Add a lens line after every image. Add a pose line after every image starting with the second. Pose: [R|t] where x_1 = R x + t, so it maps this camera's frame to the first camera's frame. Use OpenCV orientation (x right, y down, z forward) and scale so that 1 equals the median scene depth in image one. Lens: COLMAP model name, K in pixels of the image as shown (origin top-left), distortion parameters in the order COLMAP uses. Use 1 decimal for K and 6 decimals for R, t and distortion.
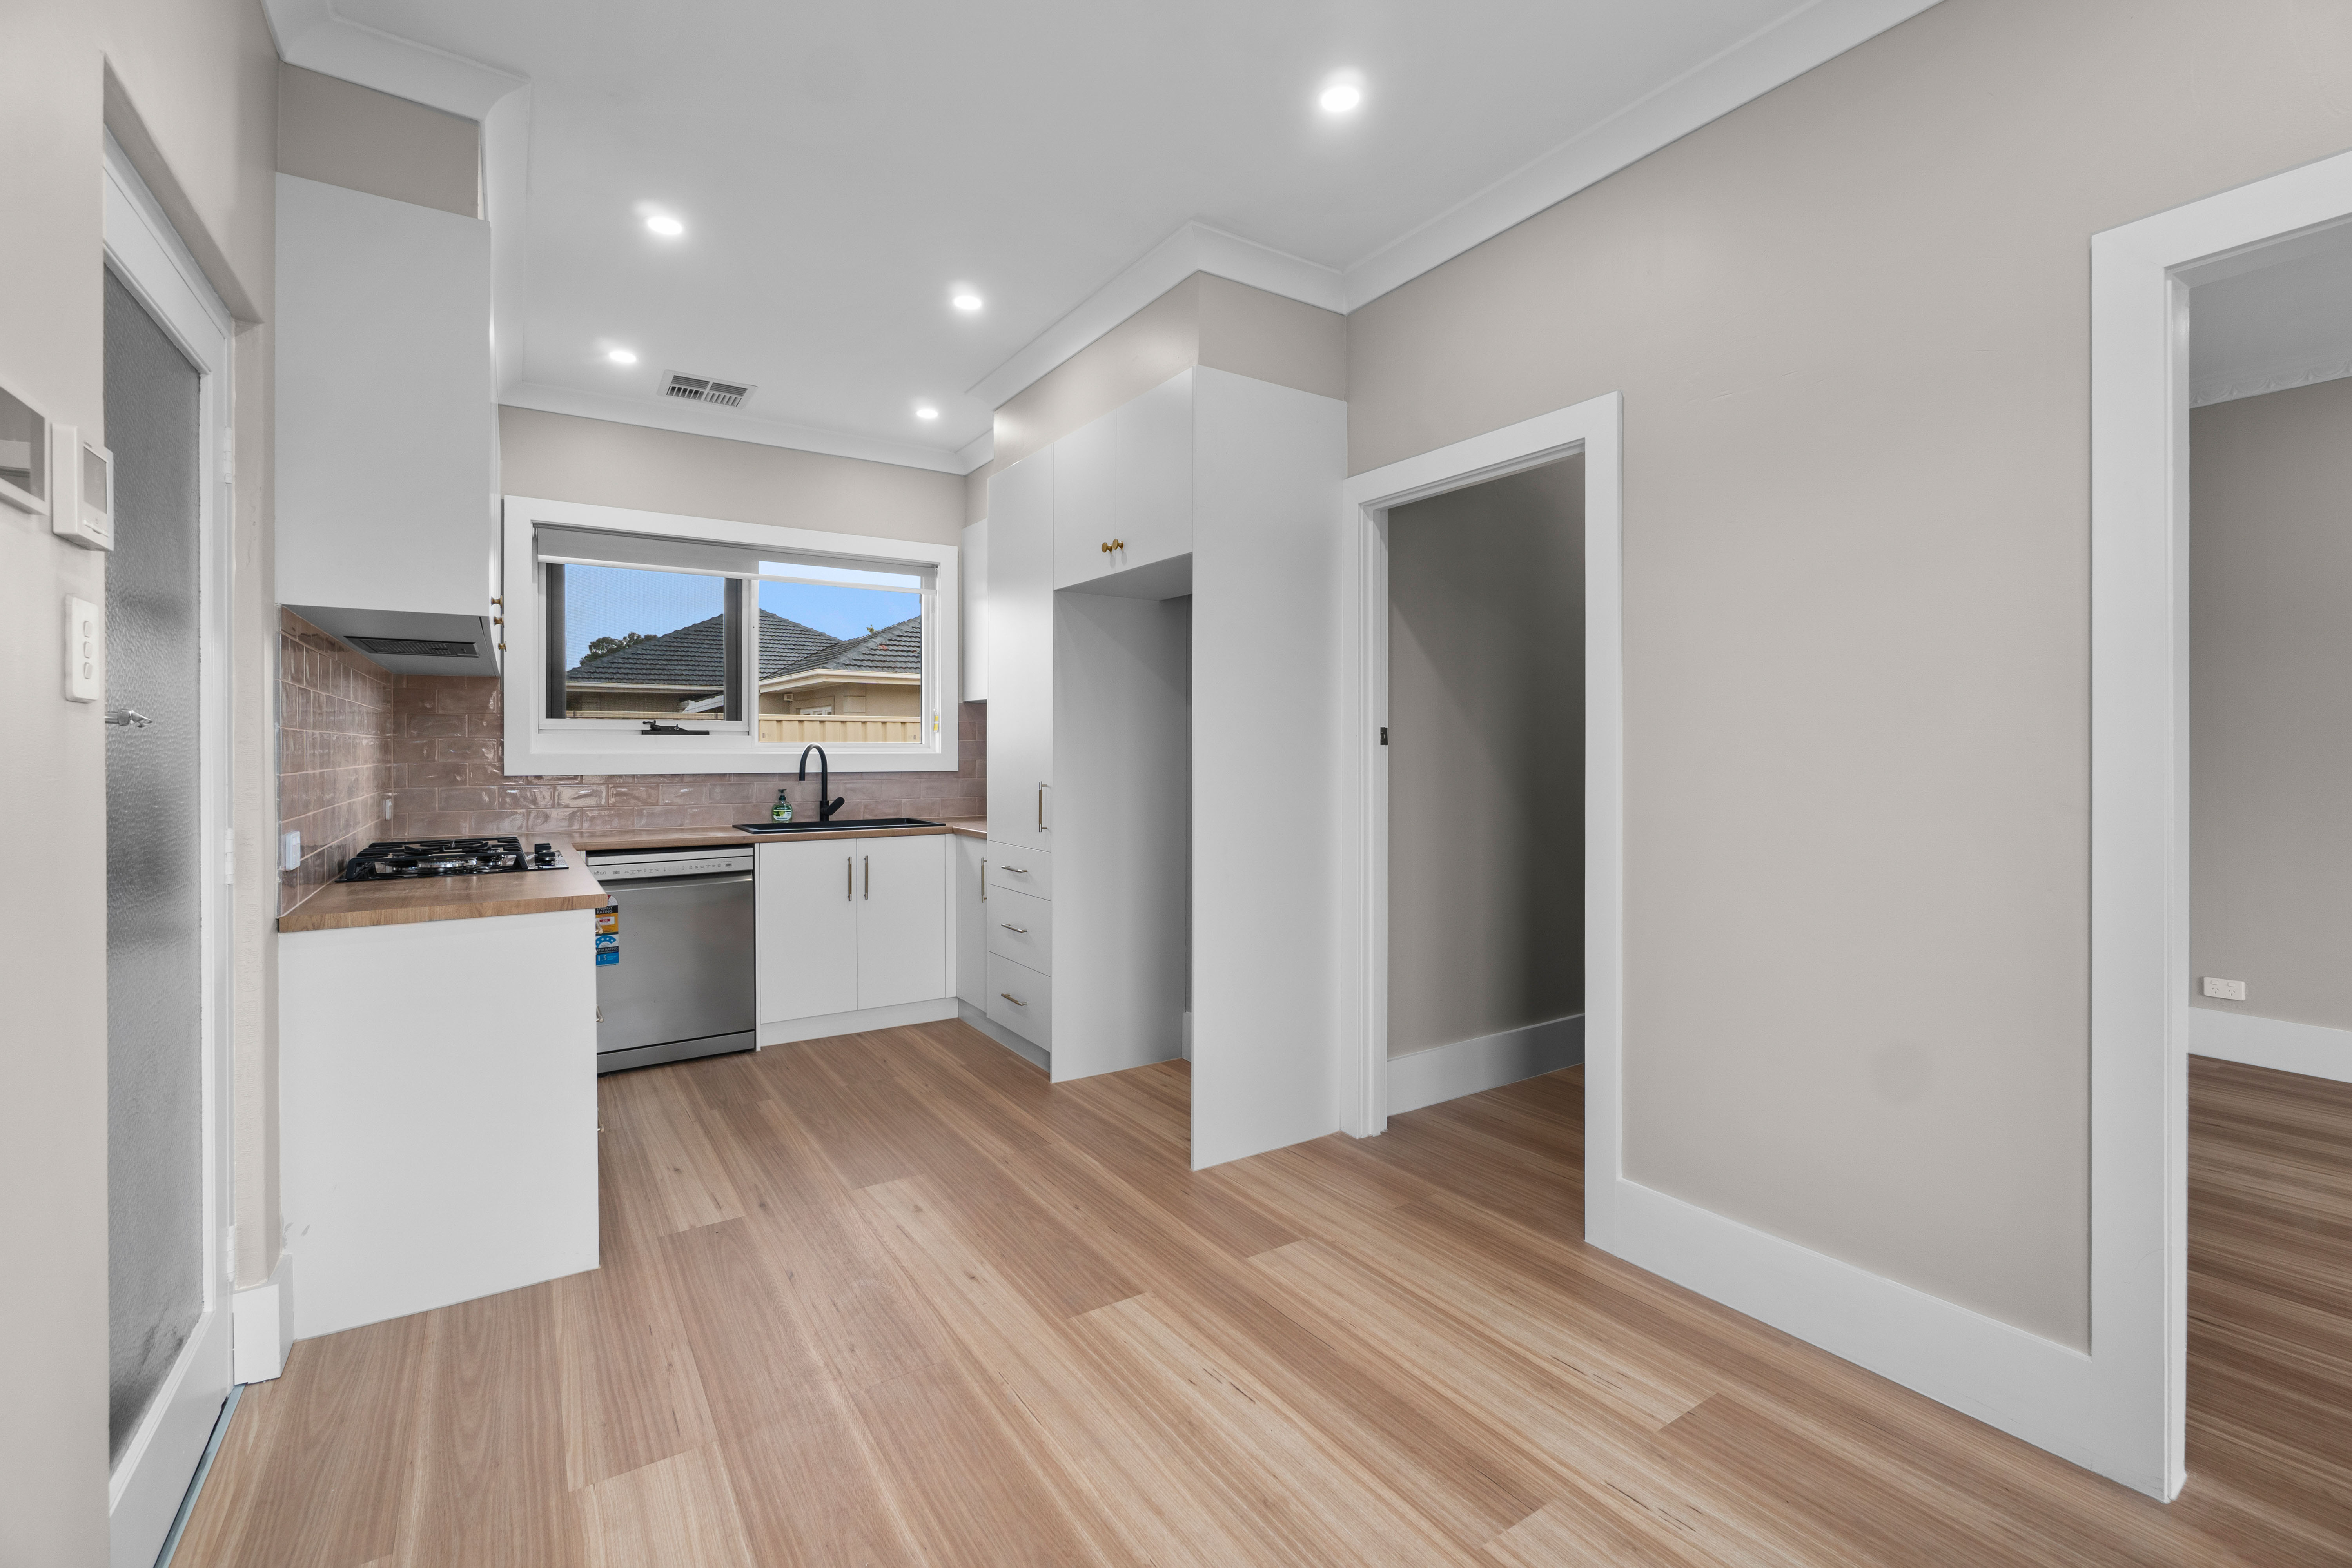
lens RADIAL K [[1010.8, 0, 1170.2], [0, 1010.8, 770.0], [0, 0, 1]] dist [0.000049, 0.000232]
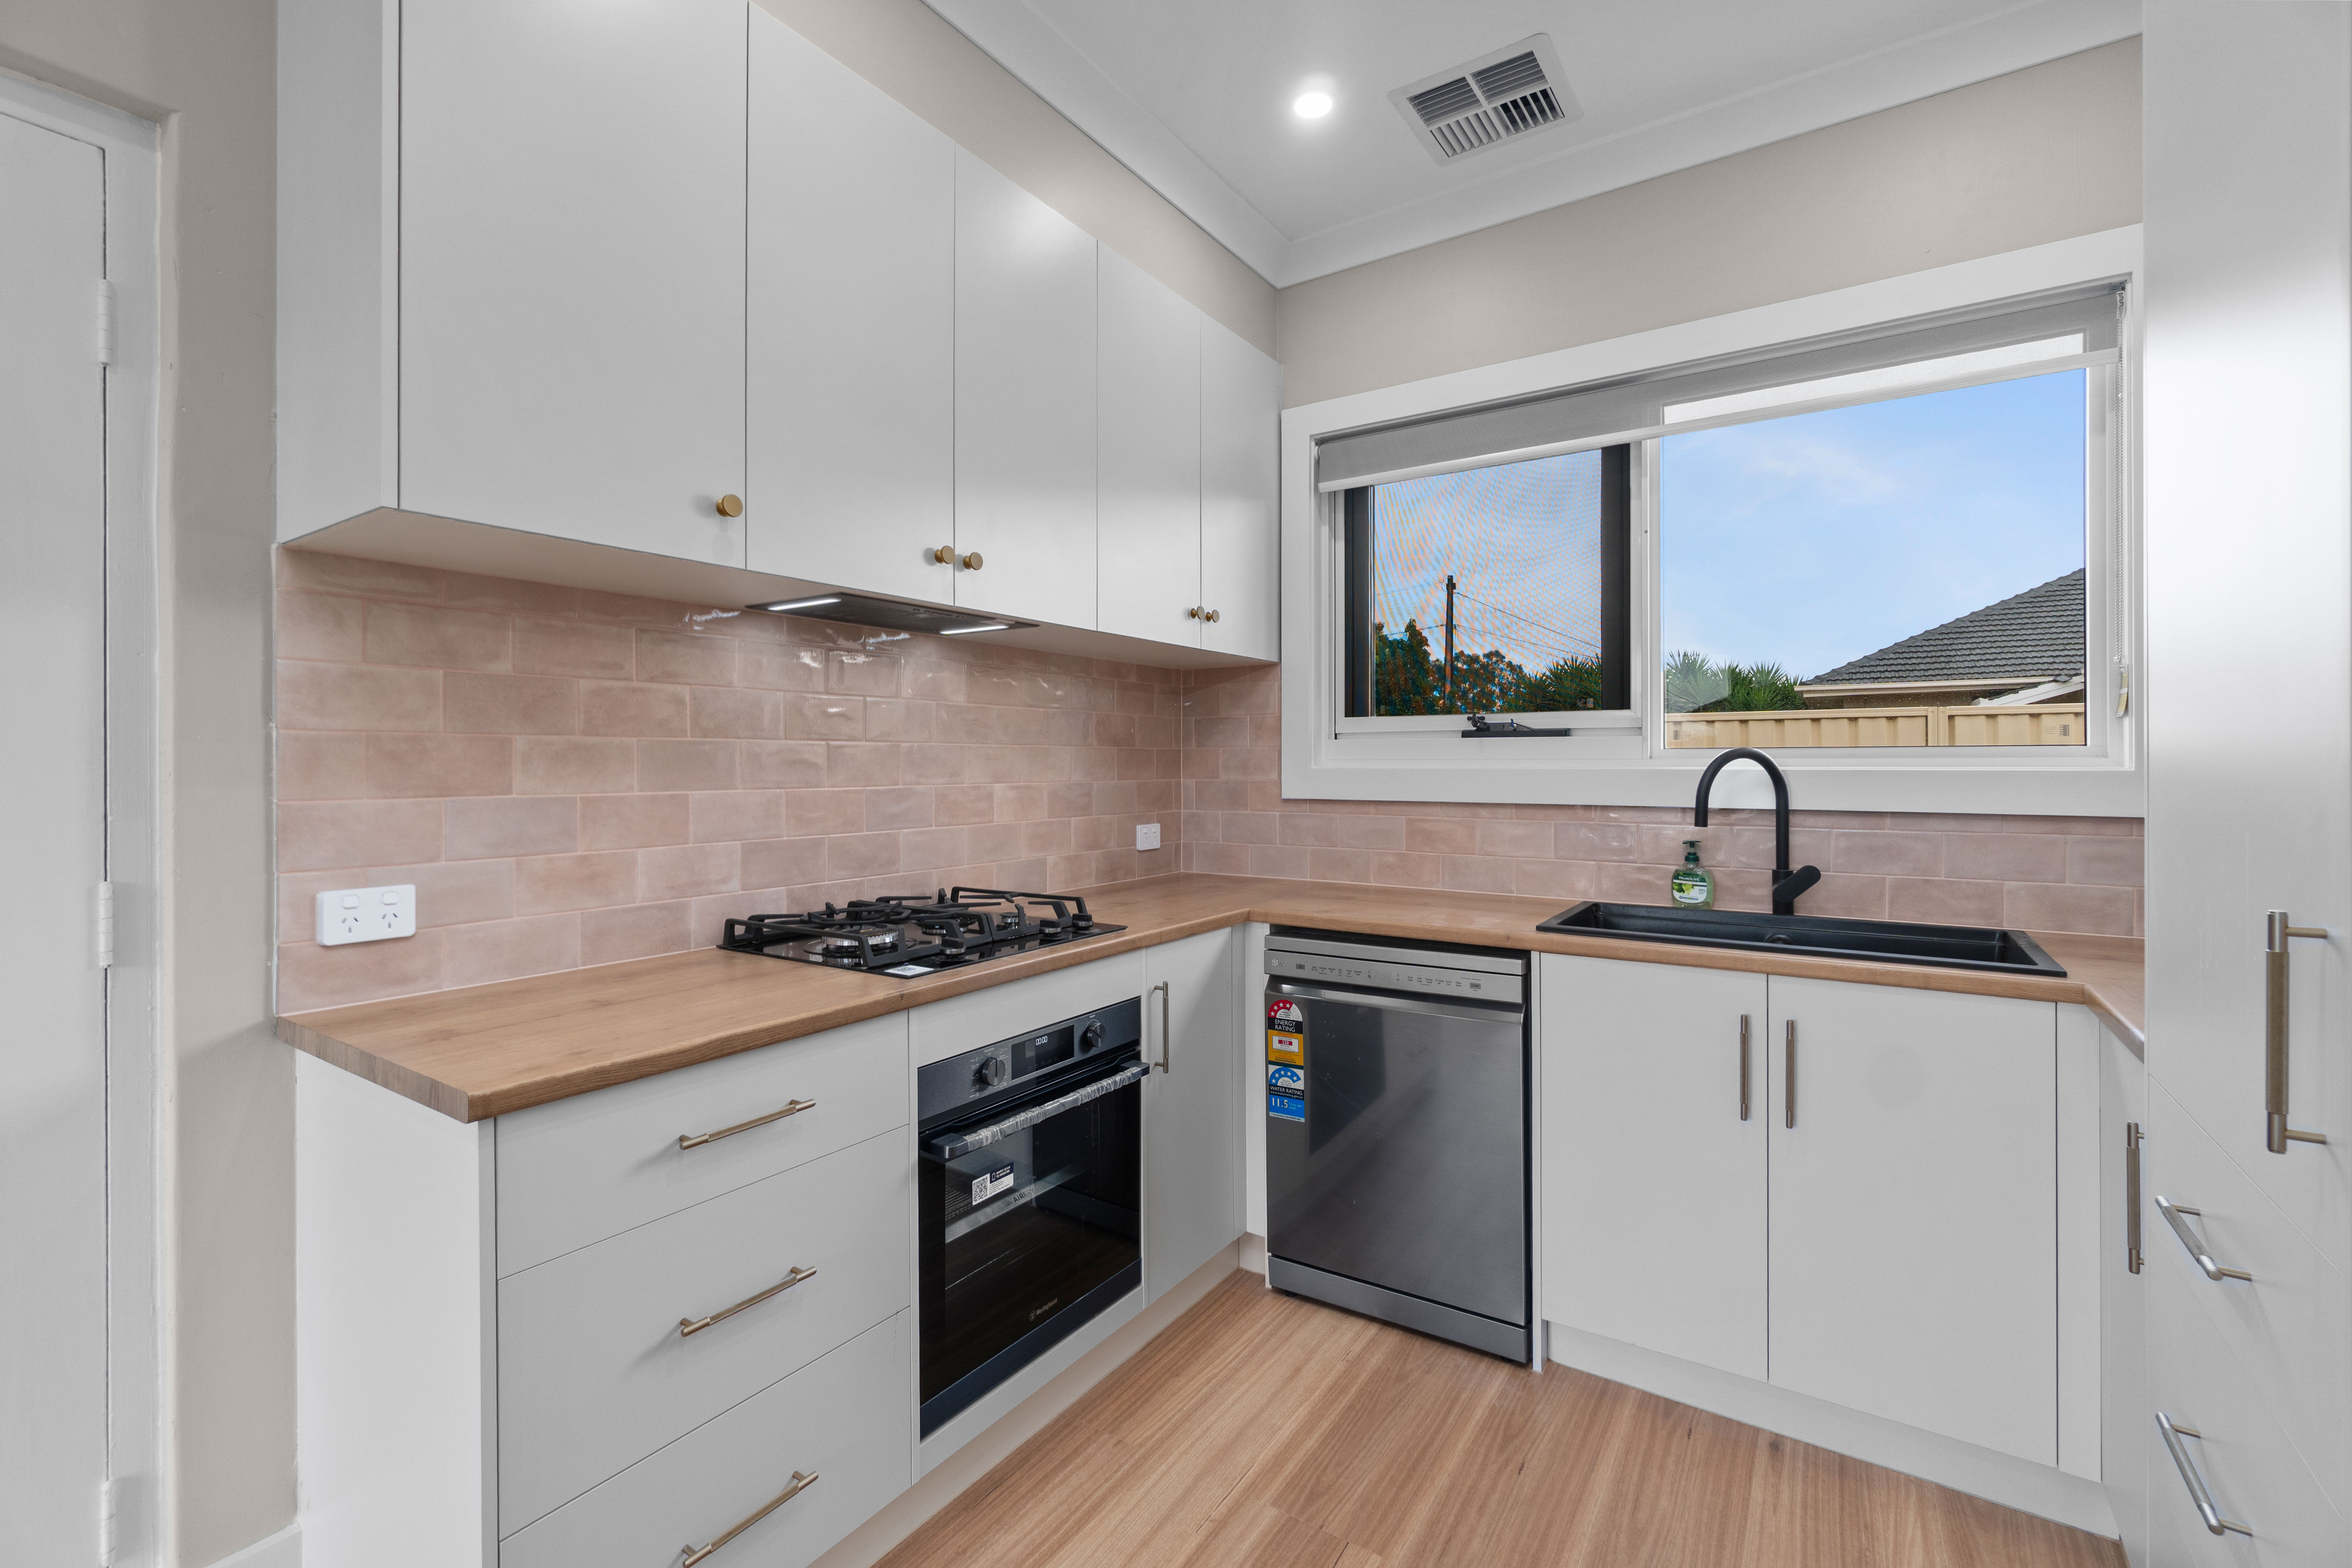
lens RADIAL K [[1010.8, 0, 1166.1], [0, 1010.8, 772.3], [0, 0, 1]] dist [0.000049, 0.000232]
pose [[0.382737, 0.004809, -0.923845, -0.020270], [-0.015333, 0.999882, -0.001147, -0.010000], [0.923730, 0.014604, 0.382766, 0.572758]]
